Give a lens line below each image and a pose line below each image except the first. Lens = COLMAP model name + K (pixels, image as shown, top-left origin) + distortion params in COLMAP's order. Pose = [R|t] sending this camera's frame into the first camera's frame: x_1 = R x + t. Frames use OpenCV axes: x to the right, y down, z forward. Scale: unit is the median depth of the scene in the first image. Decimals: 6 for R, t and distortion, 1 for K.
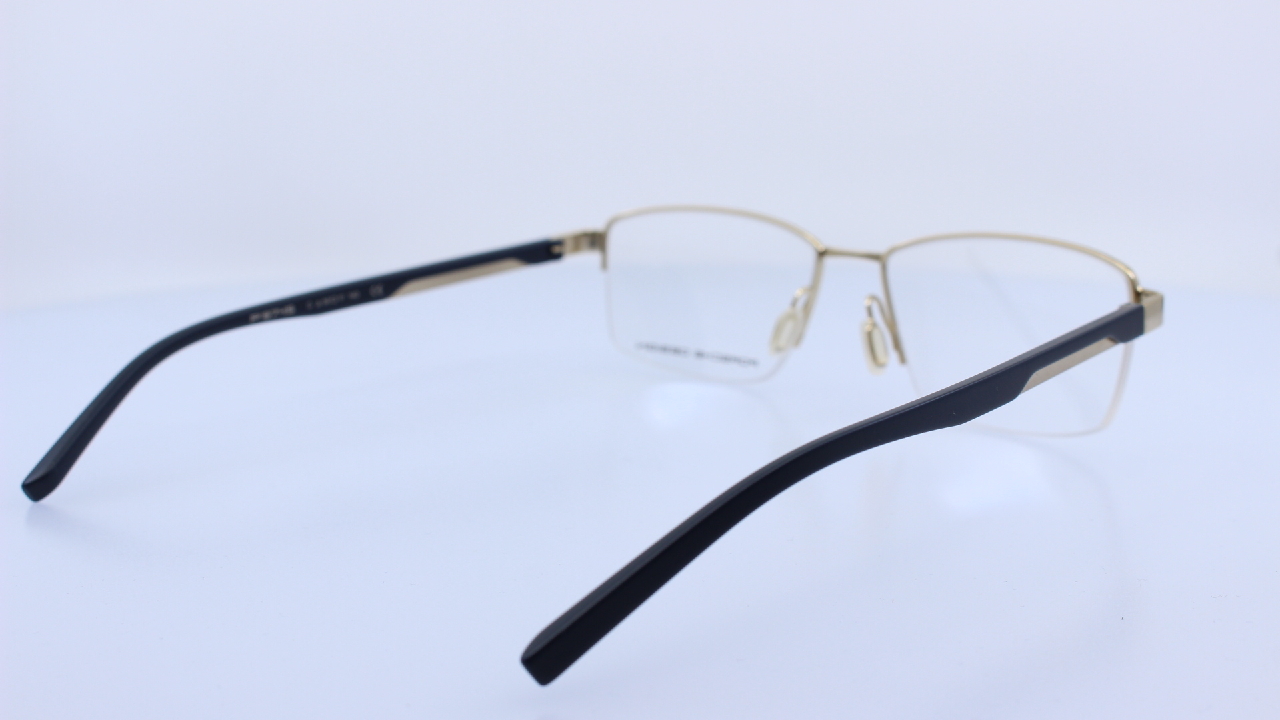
lens RADIAL K [[1674.6, 0, 642.5], [0, 1674.6, 364.6], [0, 0, 1]] dist [-0.120662, 0.000000]
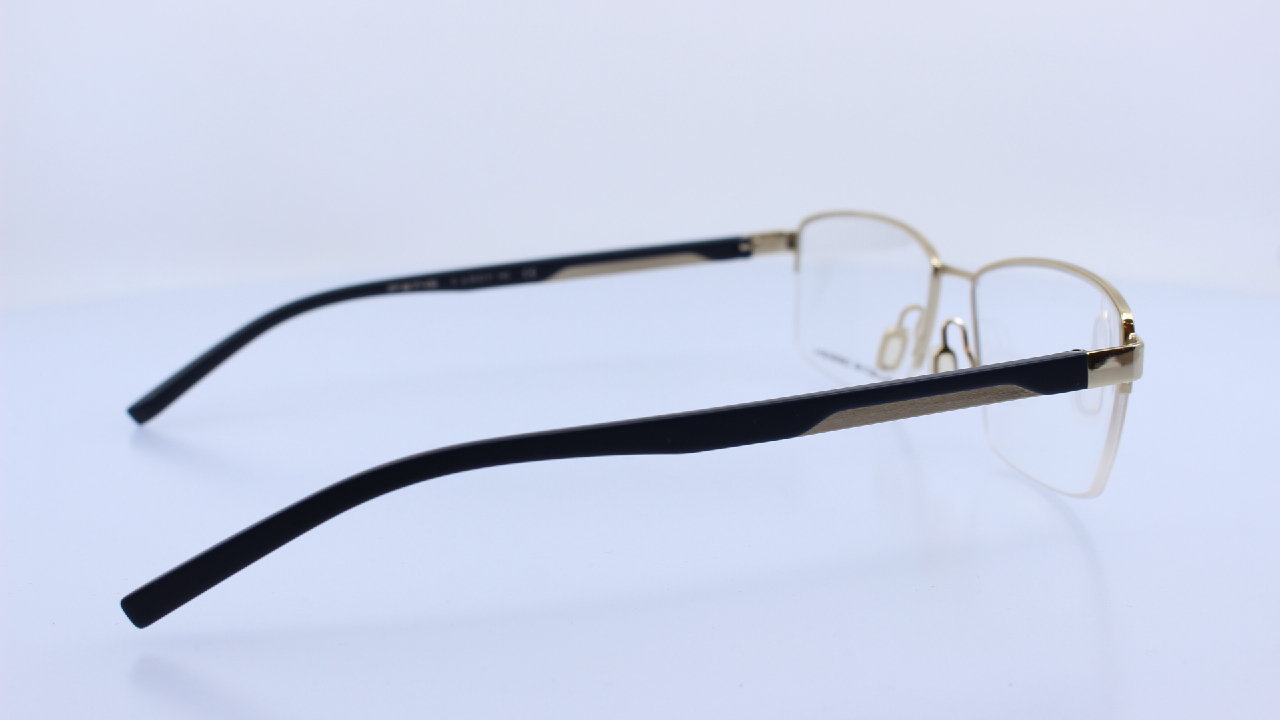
lens RADIAL K [[1674.6, 0, 636.4], [0, 1674.6, 361.4], [0, 0, 1]] dist [-0.120662, 0.000000]
pose [[0.863614, 0.101509, -0.493829, 0.425500], [-0.097939, 0.994639, 0.033176, -0.030333], [0.494549, 0.019714, 0.868926, 0.111173]]
